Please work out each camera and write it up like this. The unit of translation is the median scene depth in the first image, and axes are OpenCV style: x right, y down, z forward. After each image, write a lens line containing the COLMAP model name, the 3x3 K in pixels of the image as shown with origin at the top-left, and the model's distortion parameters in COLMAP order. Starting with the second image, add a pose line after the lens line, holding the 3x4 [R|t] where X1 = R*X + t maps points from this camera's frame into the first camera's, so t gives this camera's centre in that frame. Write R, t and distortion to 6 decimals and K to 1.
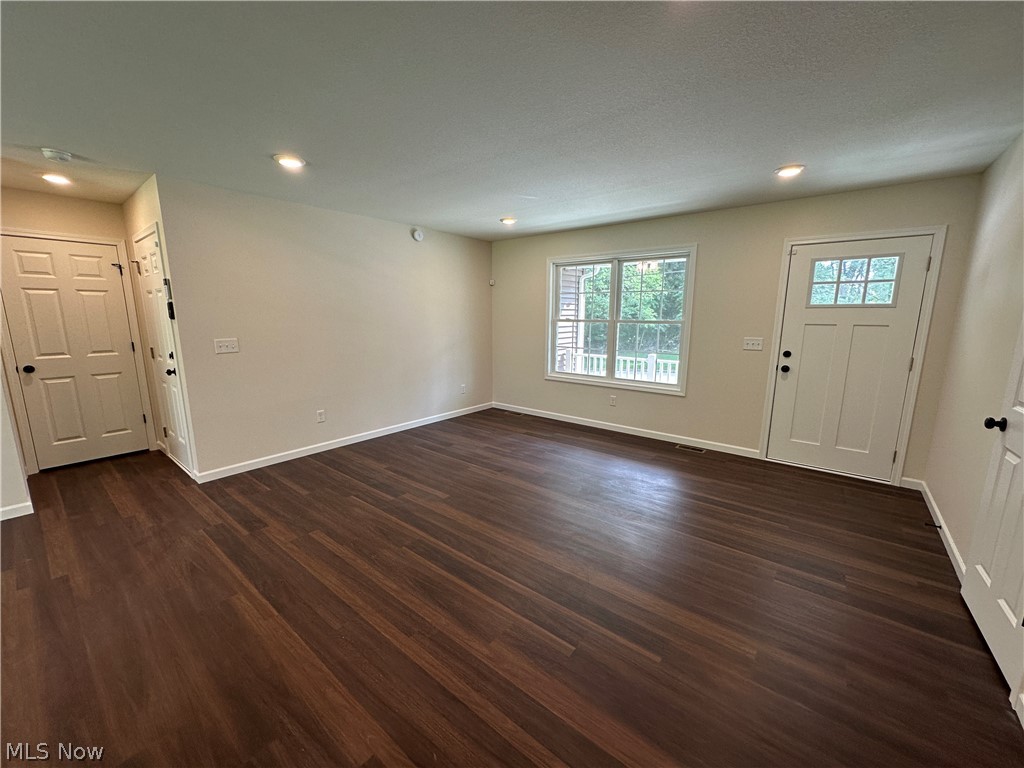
lens RADIAL K [[408.4, 0, 511.3], [0, 408.4, 385.5], [0, 0, 1]] dist [0.002560, -0.000049]
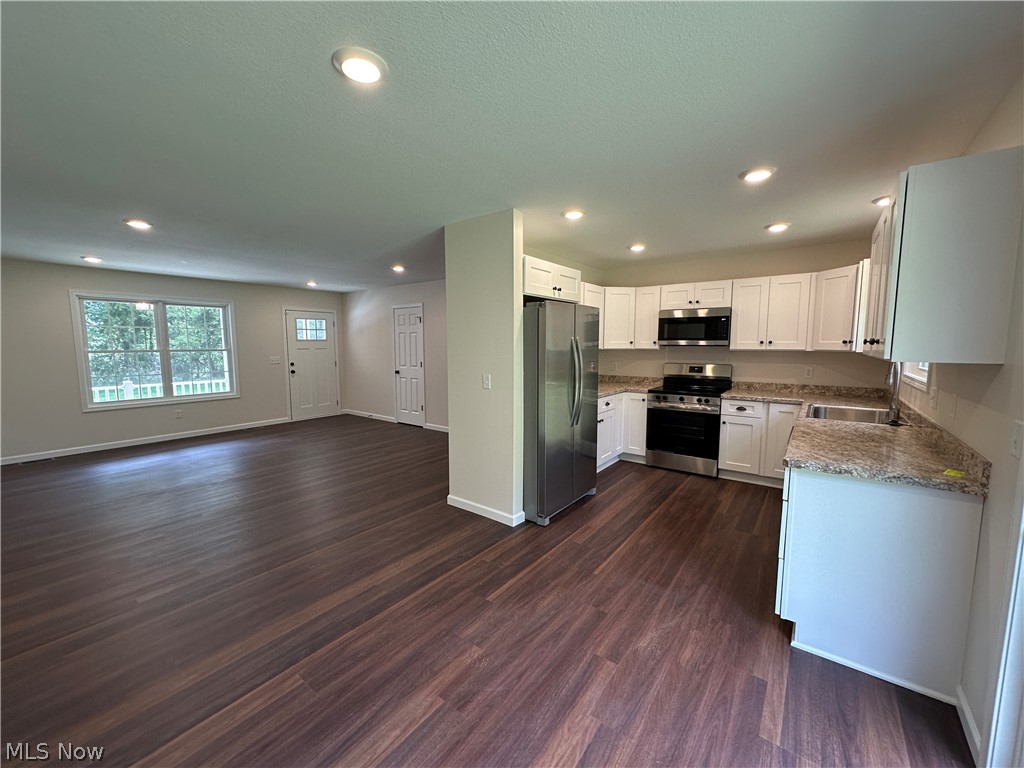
lens RADIAL K [[408.4, 0, 511.3], [0, 408.4, 385.5], [0, 0, 1]] dist [0.002560, -0.000049]
pose [[-0.026977, -0.108035, 0.993781, -1.331070], [0.178090, 0.977720, 0.111123, -0.007722], [-0.983644, 0.179980, -0.007137, -0.001141]]
